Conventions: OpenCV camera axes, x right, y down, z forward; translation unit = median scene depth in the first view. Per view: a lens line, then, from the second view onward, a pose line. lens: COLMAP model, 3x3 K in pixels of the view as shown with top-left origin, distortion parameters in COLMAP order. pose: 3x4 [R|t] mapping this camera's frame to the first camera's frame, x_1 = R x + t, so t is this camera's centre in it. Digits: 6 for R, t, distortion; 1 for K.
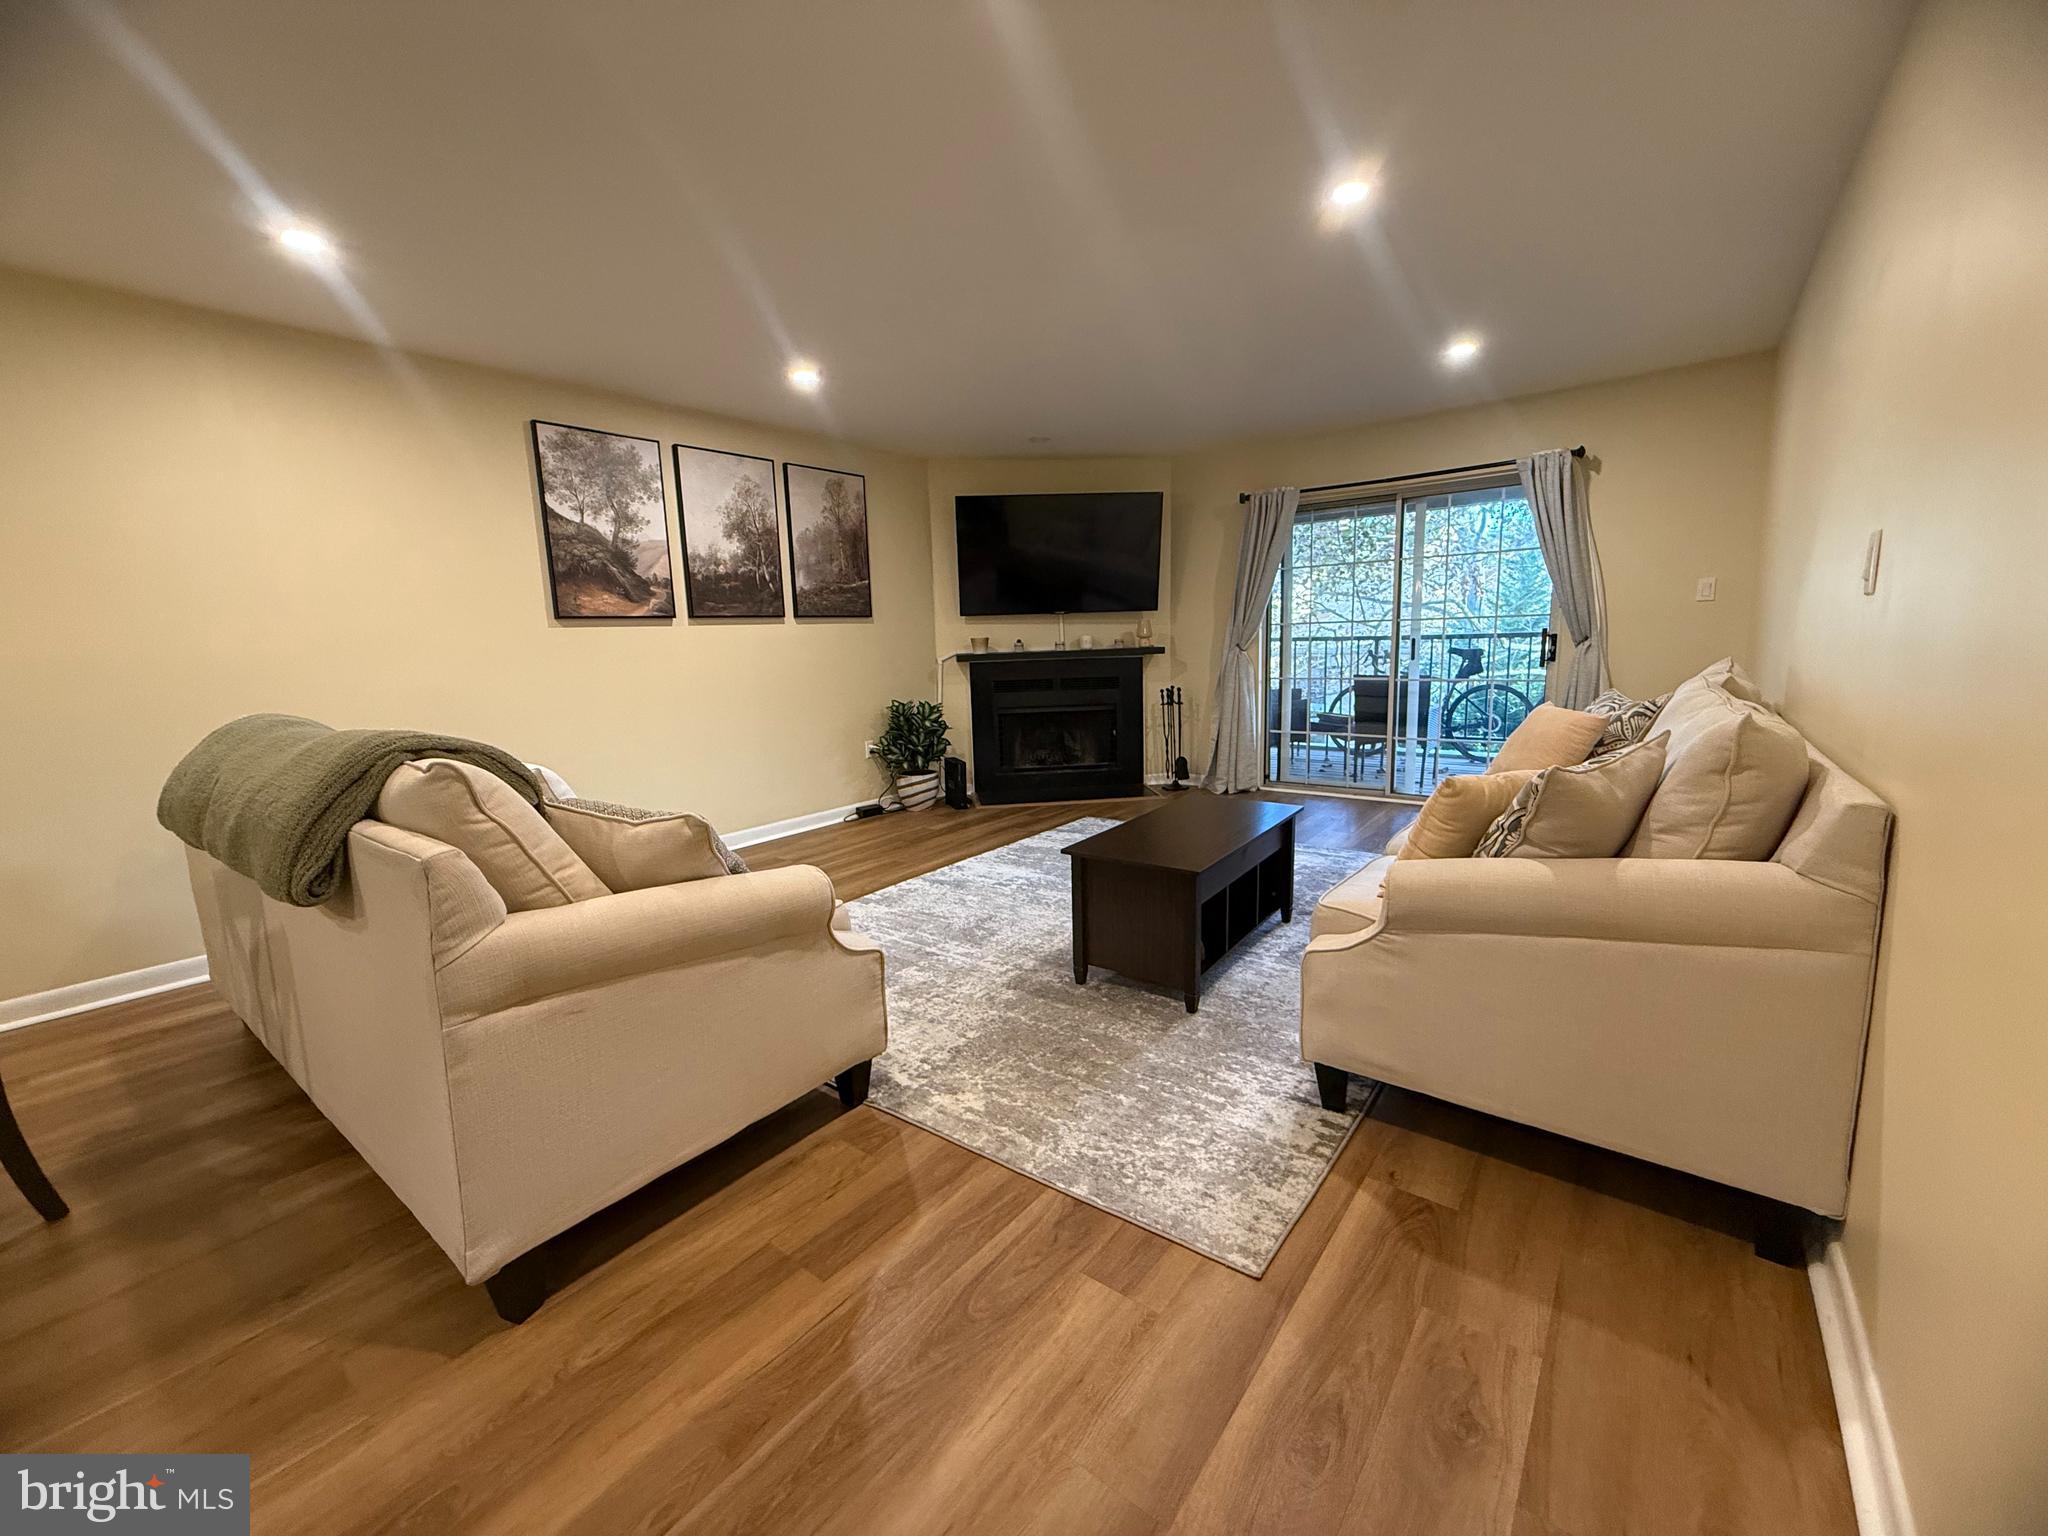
lens RADIAL K [[815.9, 0, 1018.5], [0, 815.9, 768.2], [0, 0, 1]] dist [0.001517, -0.000128]
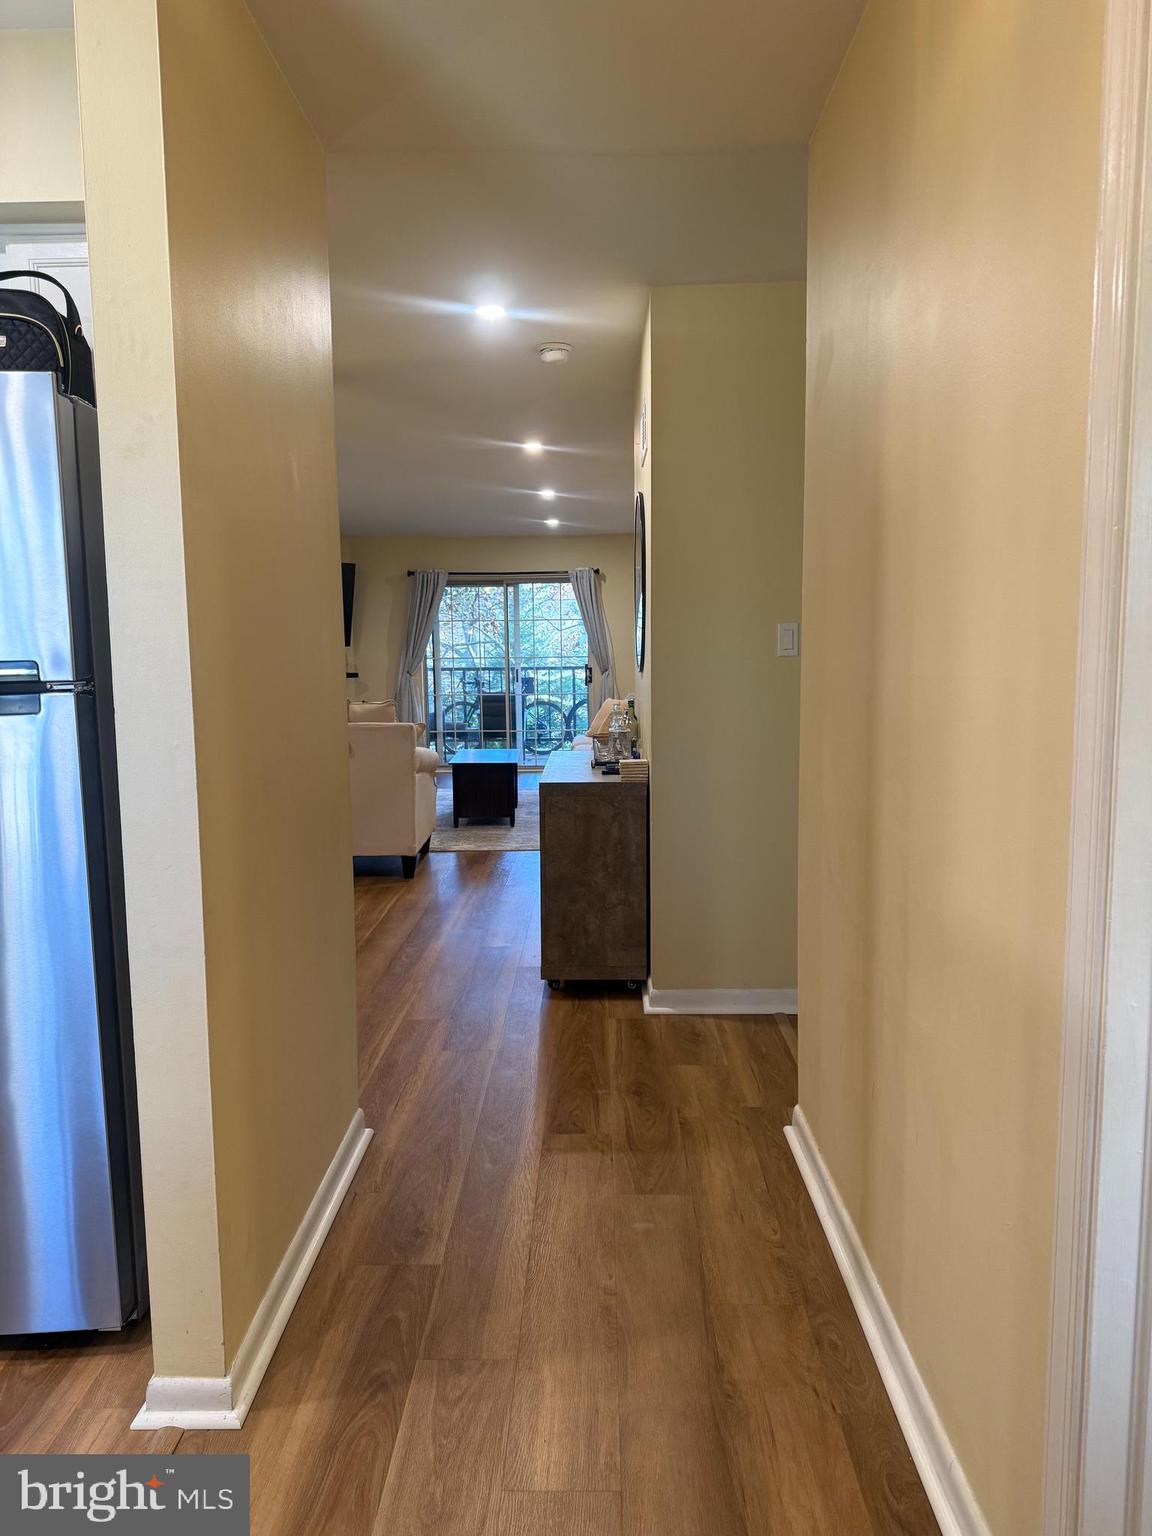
lens RADIAL K [[1075.5, 0, 578.0], [0, 1075.5, 776.4], [0, 0, 1]] dist [0.081747, -0.001990]
pose [[0.795142, -0.046596, 0.604631, -0.871722], [0.082693, 0.996062, -0.031987, 0.158868], [-0.600759, 0.075433, 0.795863, -0.914341]]
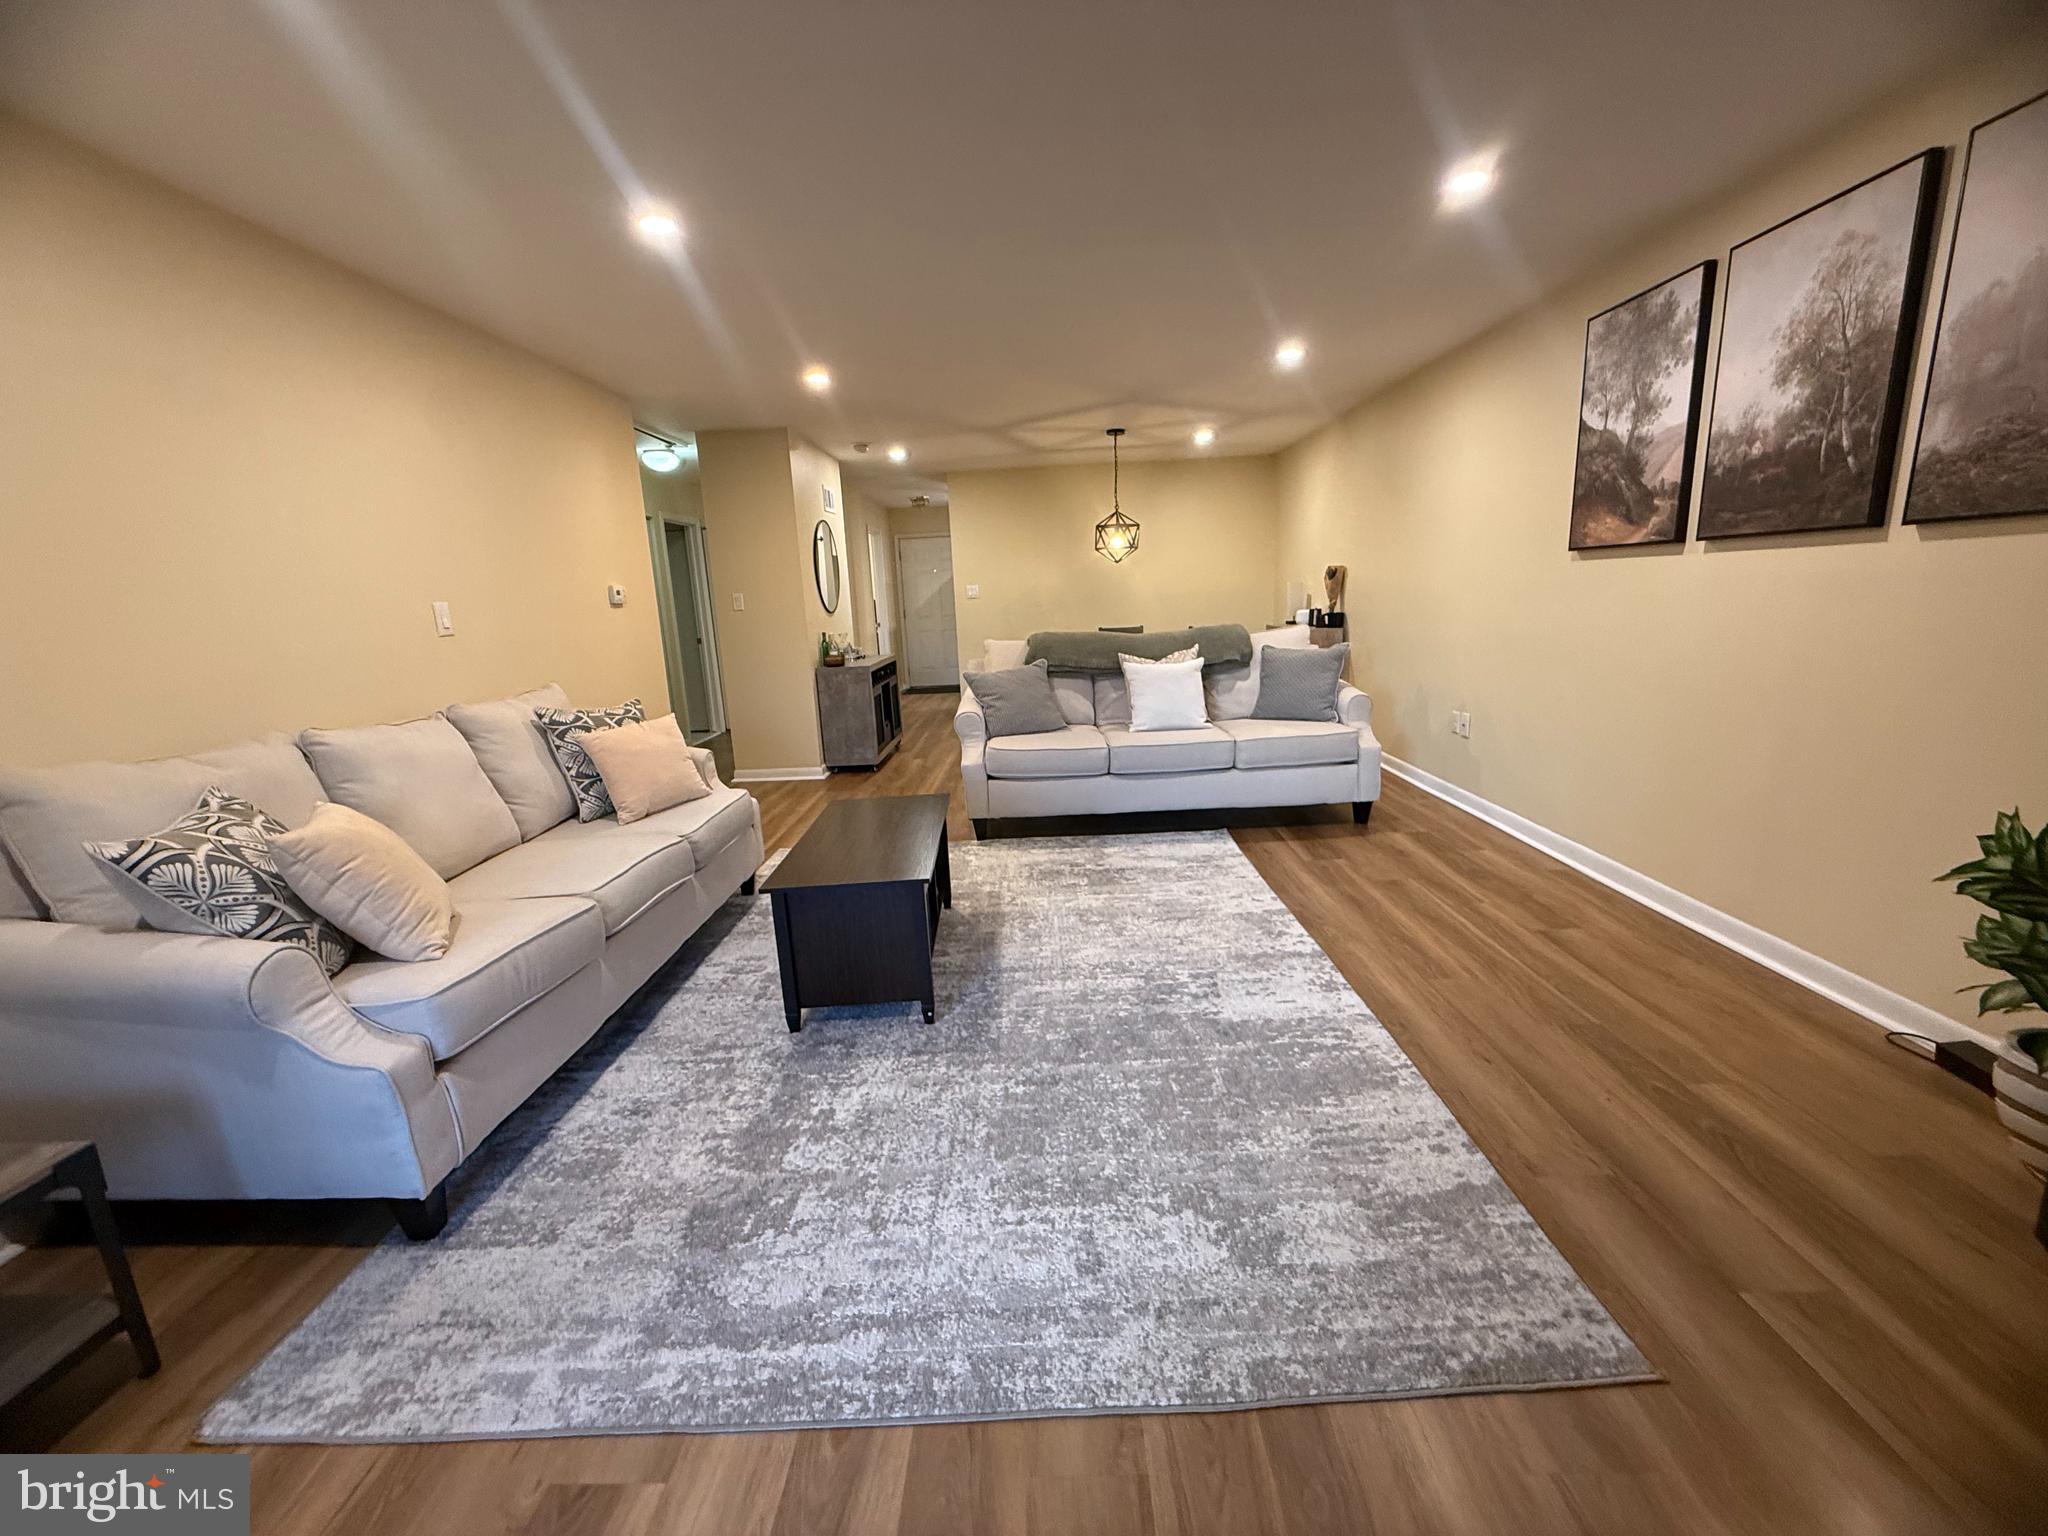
lens RADIAL K [[815.9, 0, 1018.5], [0, 815.9, 768.2], [0, 0, 1]] dist [0.001517, -0.000128]
pose [[-0.798945, 0.192830, -0.569653, 0.416770], [-0.026611, 0.934941, 0.353803, -0.234242], [0.600816, 0.297828, -0.741835, 1.230829]]
